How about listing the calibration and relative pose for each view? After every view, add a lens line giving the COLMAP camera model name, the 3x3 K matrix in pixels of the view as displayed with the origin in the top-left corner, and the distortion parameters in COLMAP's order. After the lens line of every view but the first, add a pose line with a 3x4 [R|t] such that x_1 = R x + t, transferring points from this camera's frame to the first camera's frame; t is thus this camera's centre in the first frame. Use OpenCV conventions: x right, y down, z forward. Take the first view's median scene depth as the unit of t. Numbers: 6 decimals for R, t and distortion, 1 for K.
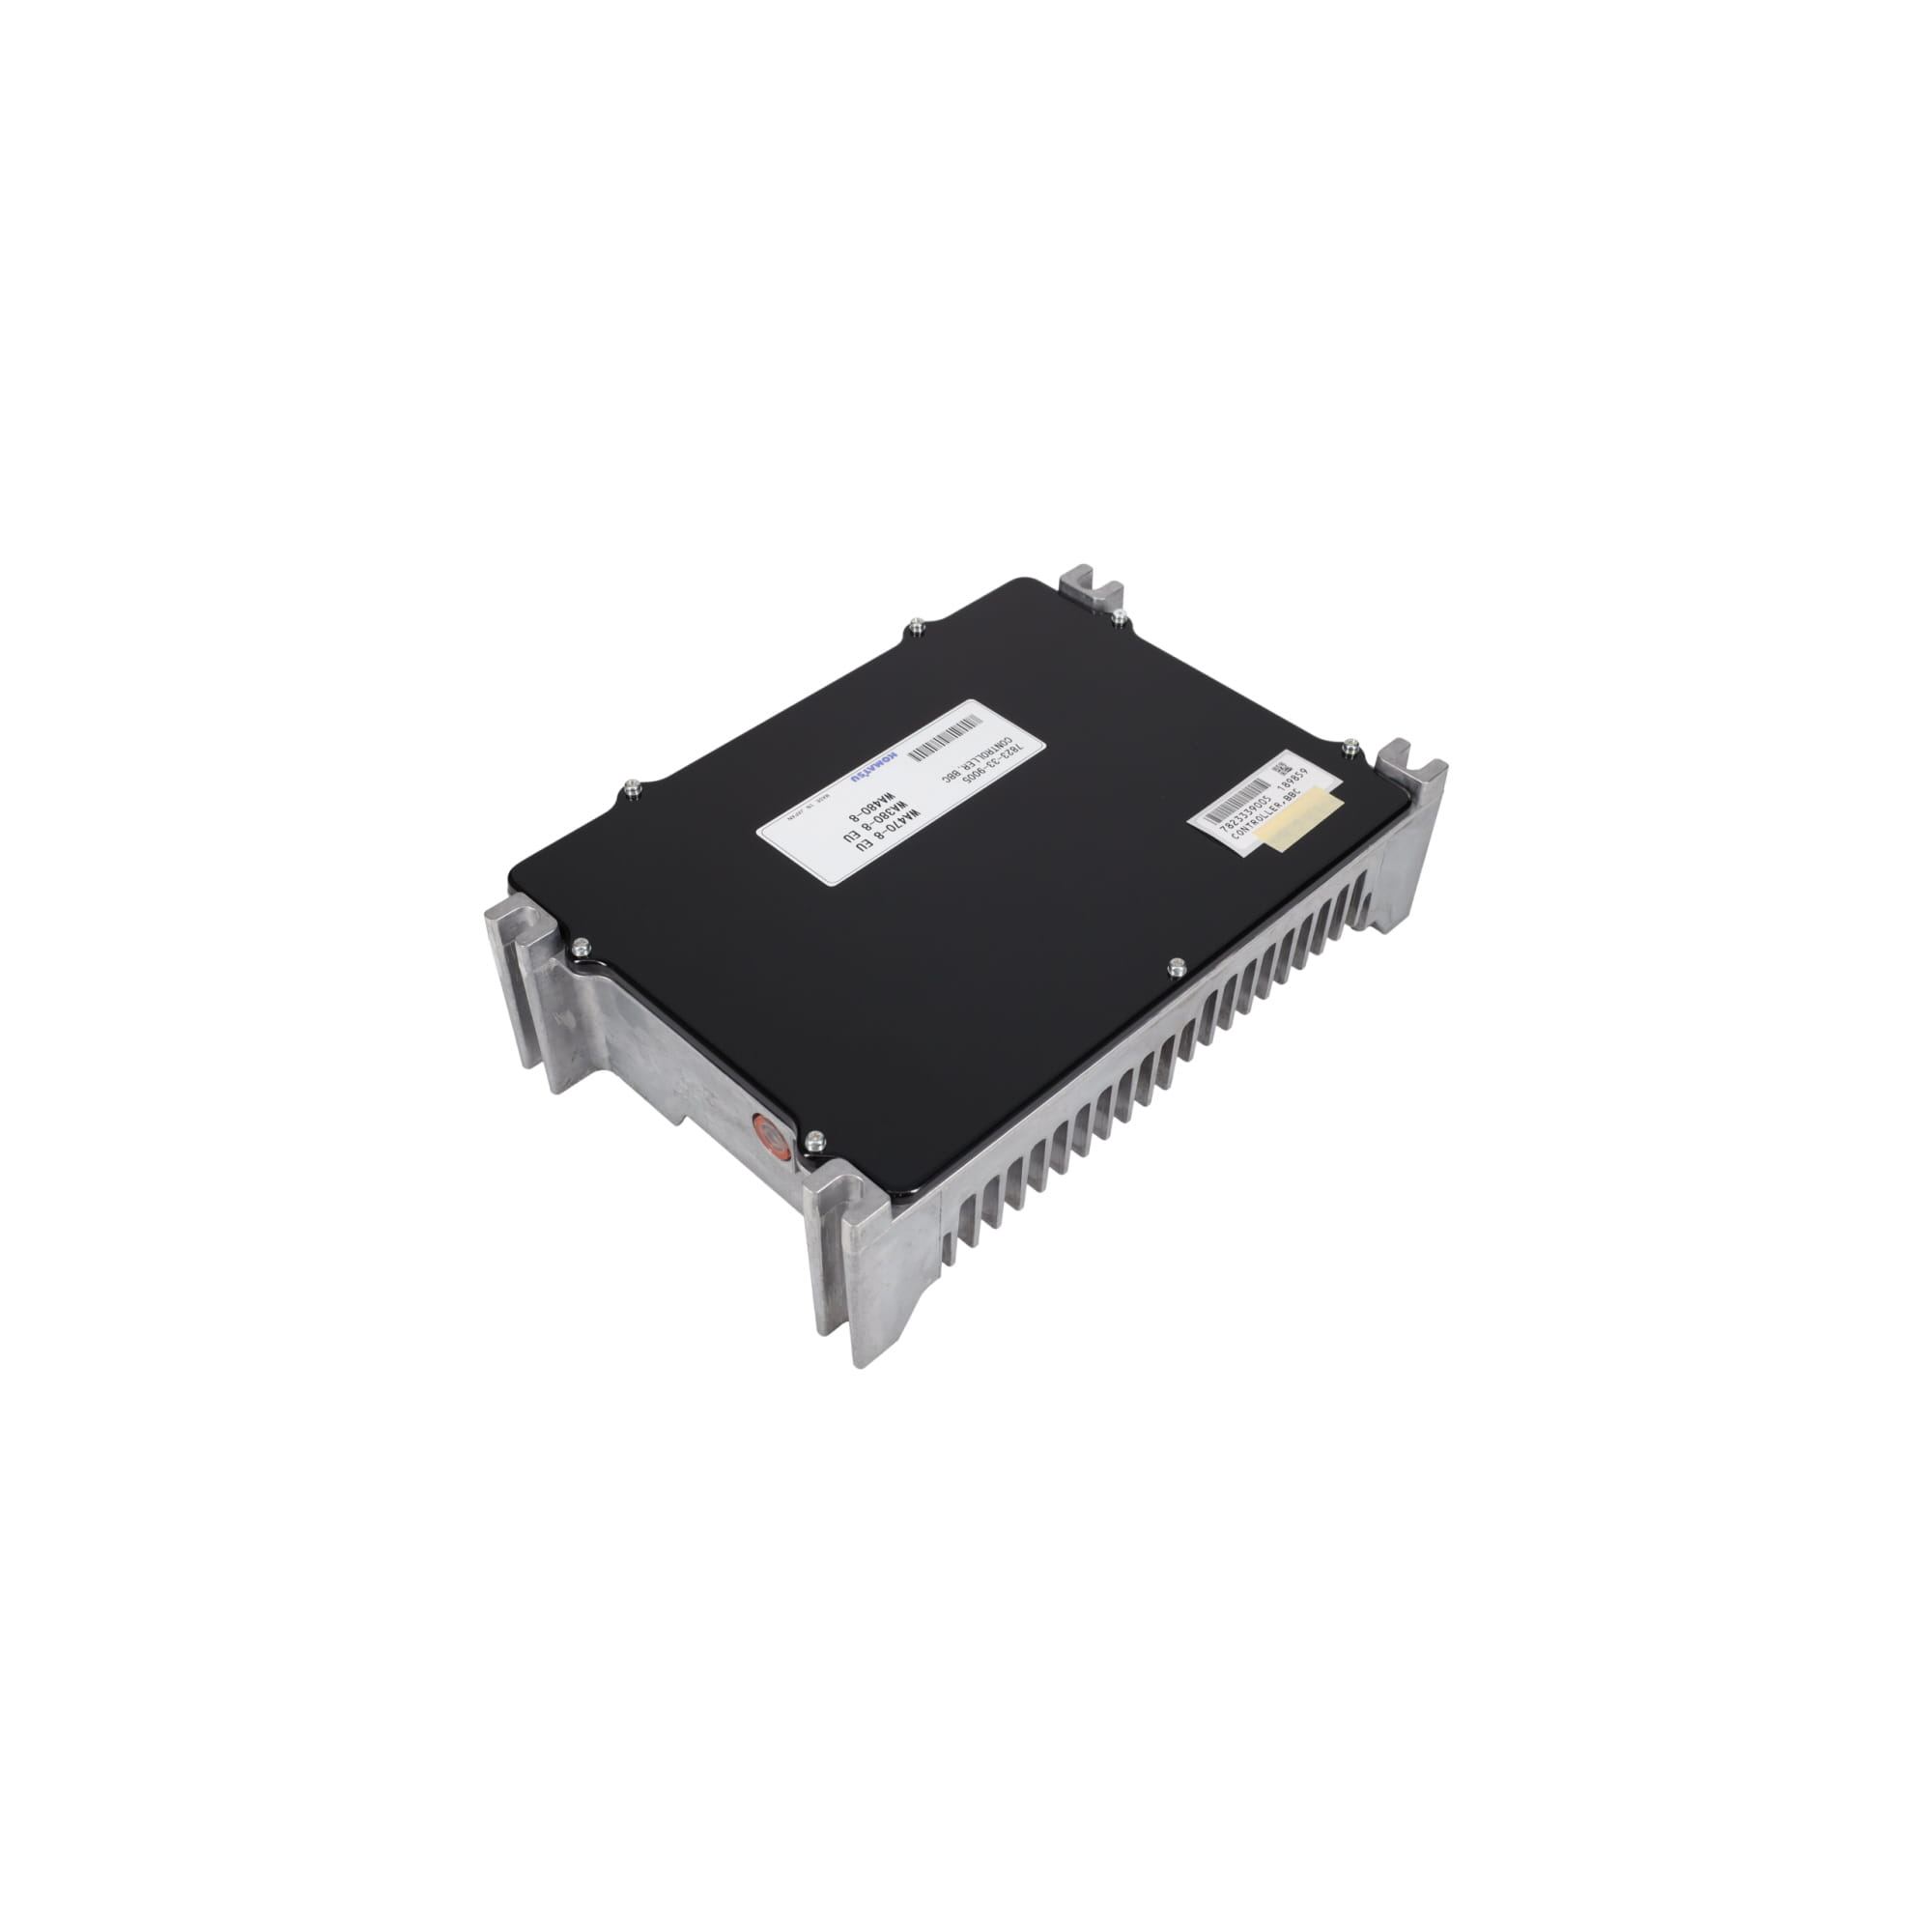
lens RADIAL K [[1892.1, 0, 966.1], [0, 1892.1, 961.8], [0, 0, 1]] dist [-0.012287, 0.000000]
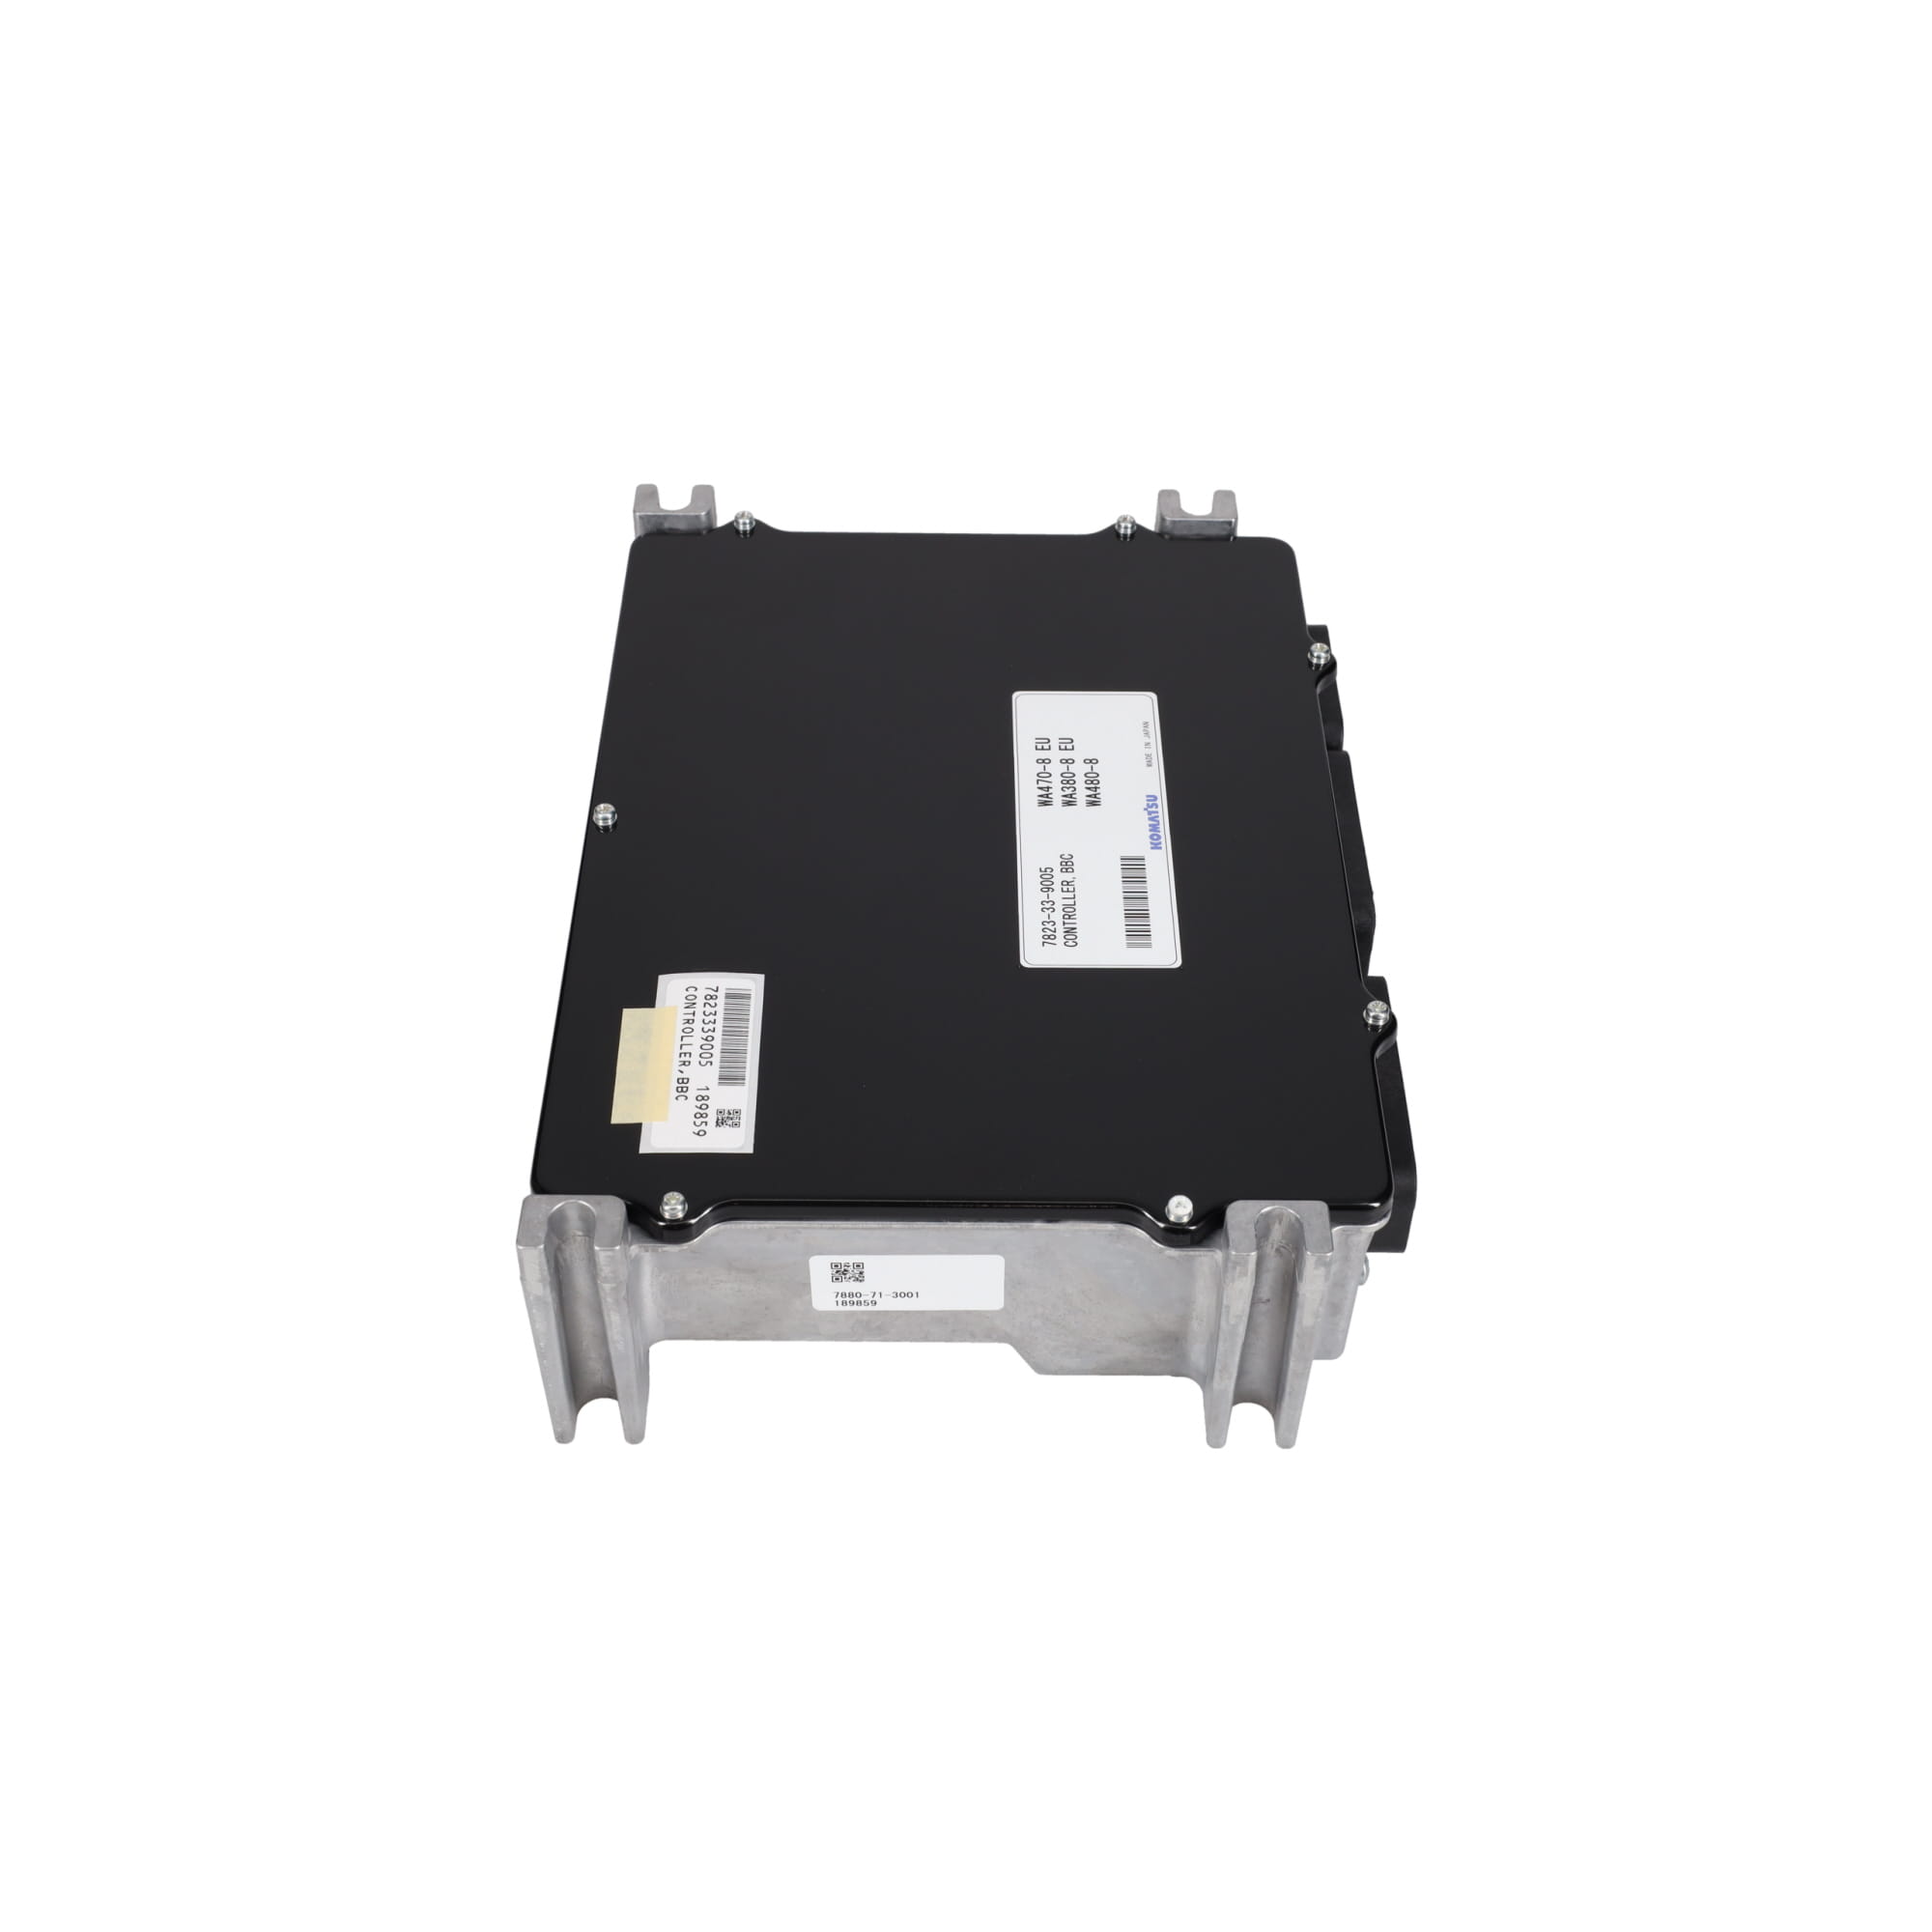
lens RADIAL K [[2555.4, 0, 955.9], [0, 2555.4, 967.0], [0, 0, 1]] dist [0.024229, 0.000000]
pose [[-0.710665, 0.480849, -0.513556, 0.539904], [-0.516488, 0.139062, 0.844927, -0.892289], [0.477698, 0.865706, 0.149526, 0.877040]]
